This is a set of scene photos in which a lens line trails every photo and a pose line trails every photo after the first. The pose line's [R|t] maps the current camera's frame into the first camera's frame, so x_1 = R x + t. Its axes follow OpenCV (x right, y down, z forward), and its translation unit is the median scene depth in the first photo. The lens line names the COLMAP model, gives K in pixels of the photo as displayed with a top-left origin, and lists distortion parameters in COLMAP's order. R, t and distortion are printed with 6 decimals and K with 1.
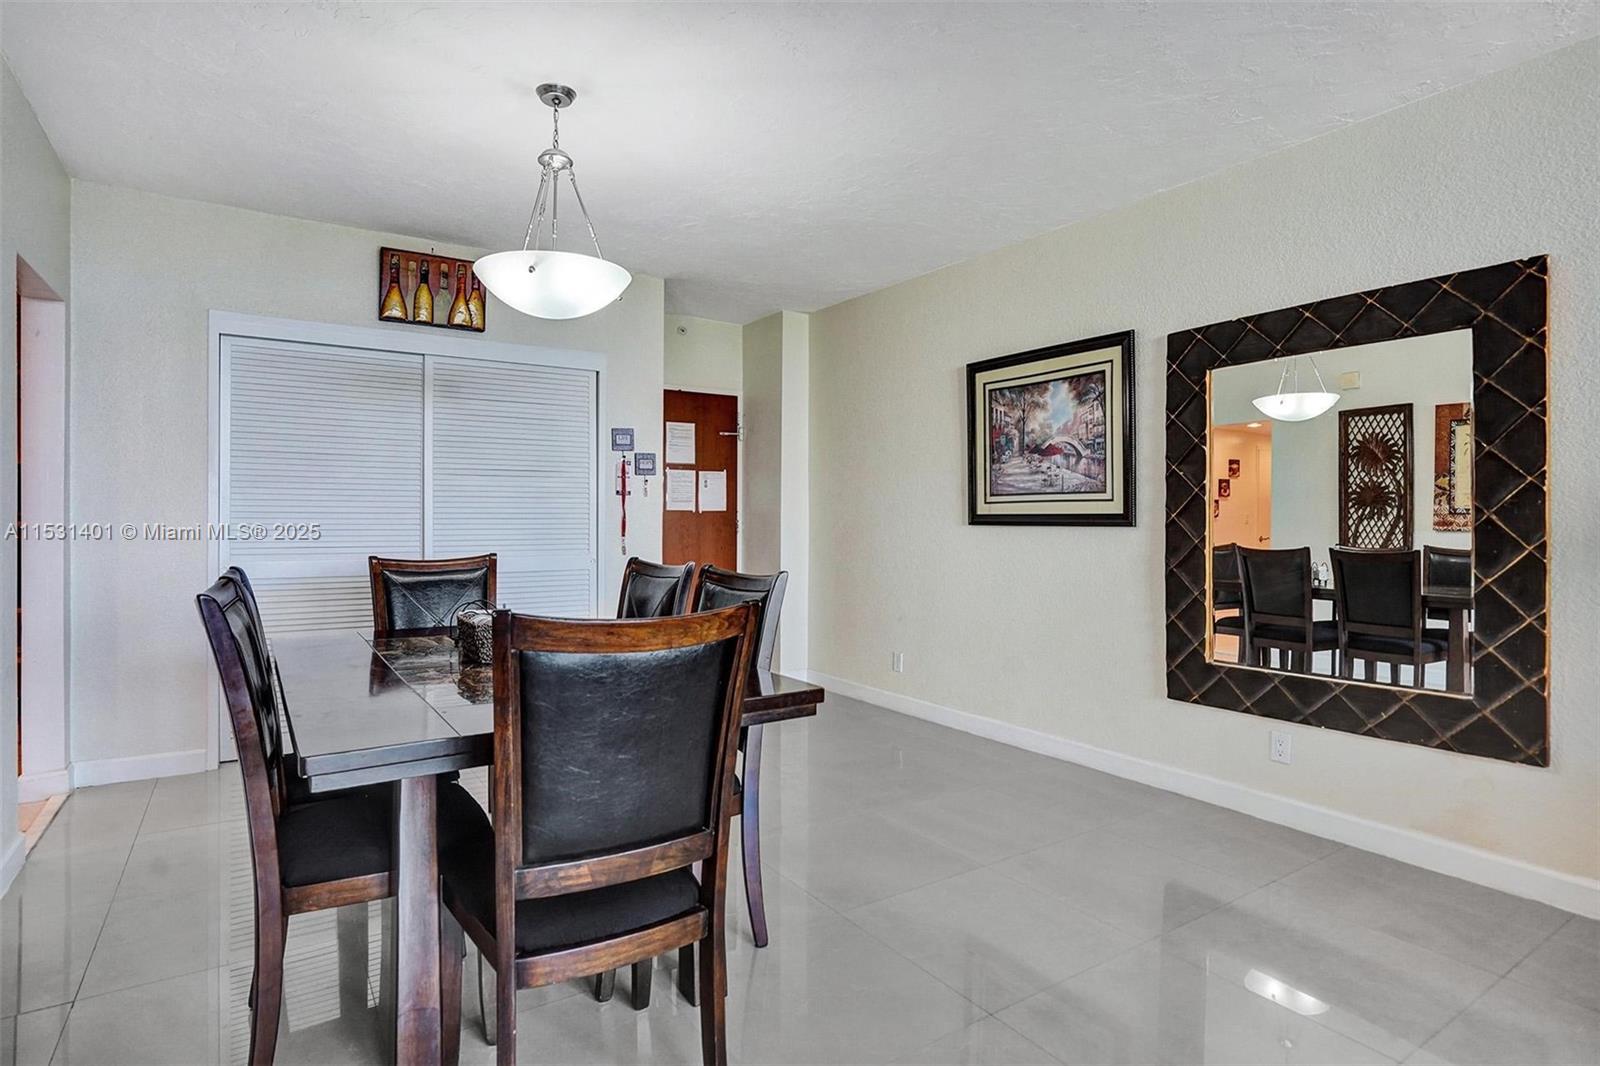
lens RADIAL K [[826.2, 0, 797.2], [0, 826.2, 523.6], [0, 0, 1]] dist [-0.013592, -0.000109]
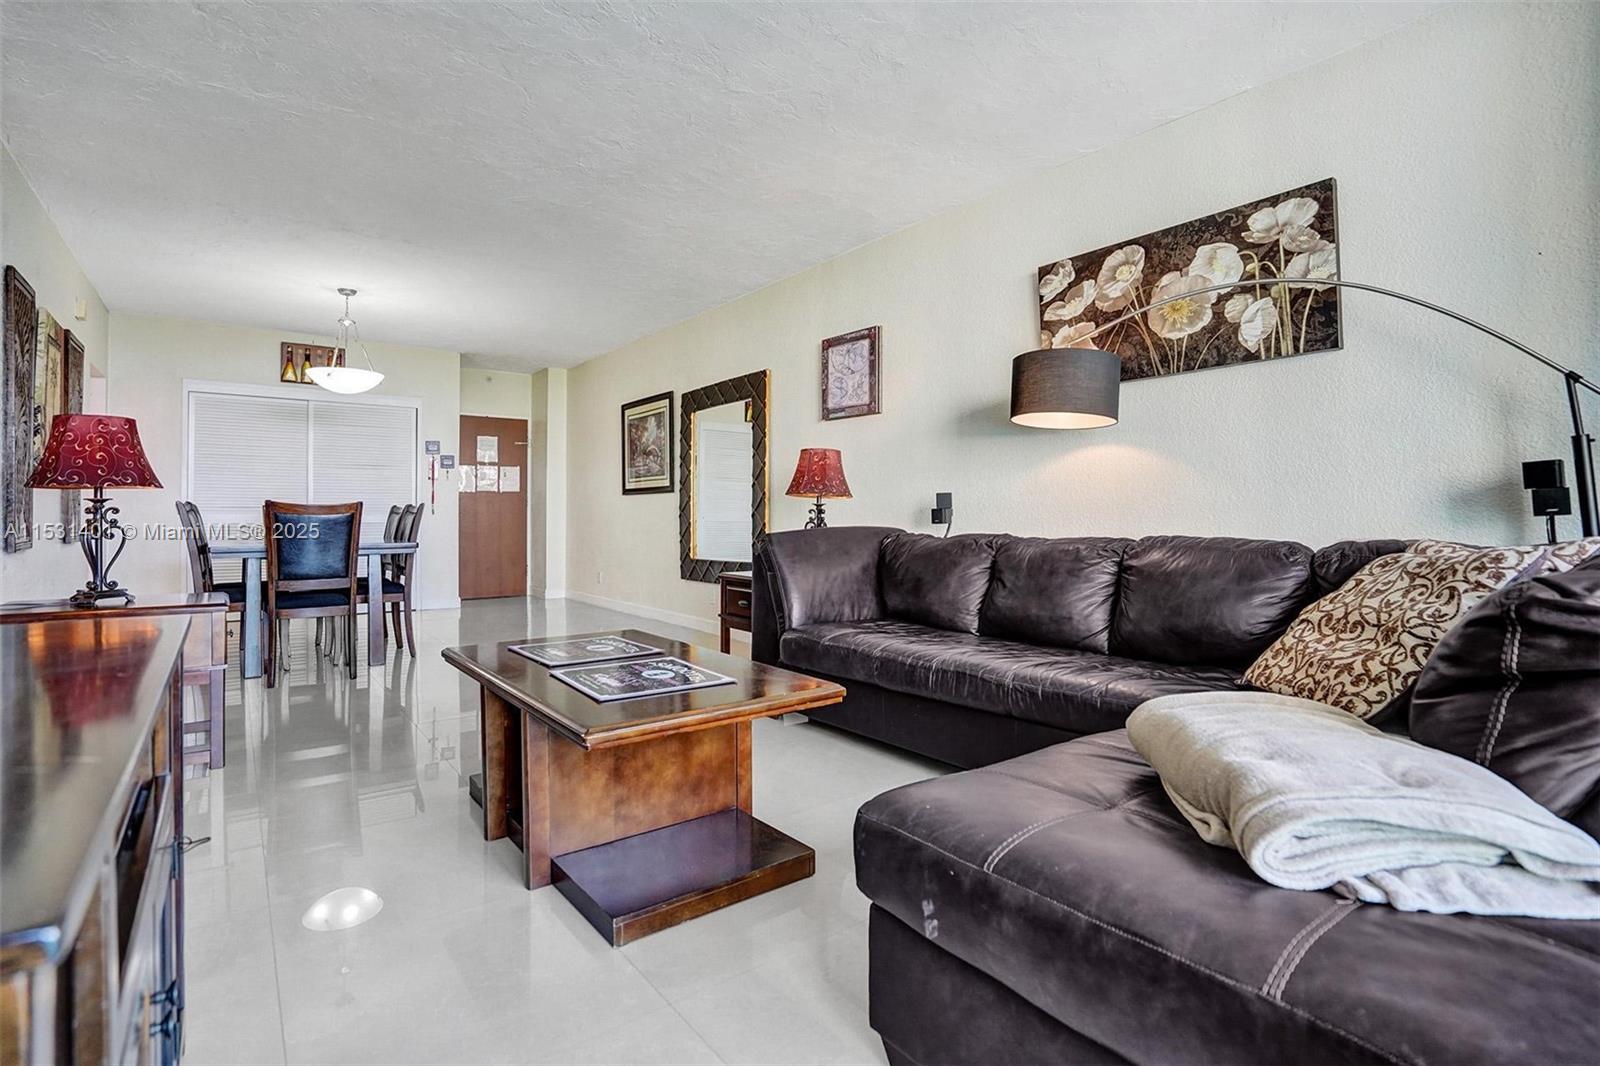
lens RADIAL K [[770.2, 0, 774.8], [0, 770.2, 499.1], [0, 0, 1]] dist [-0.002839, 0.000474]
pose [[0.999393, -0.004340, 0.034572, 0.512487], [0.005338, 0.999570, -0.028830, 0.064016], [-0.034432, 0.028997, 0.998986, -0.711915]]
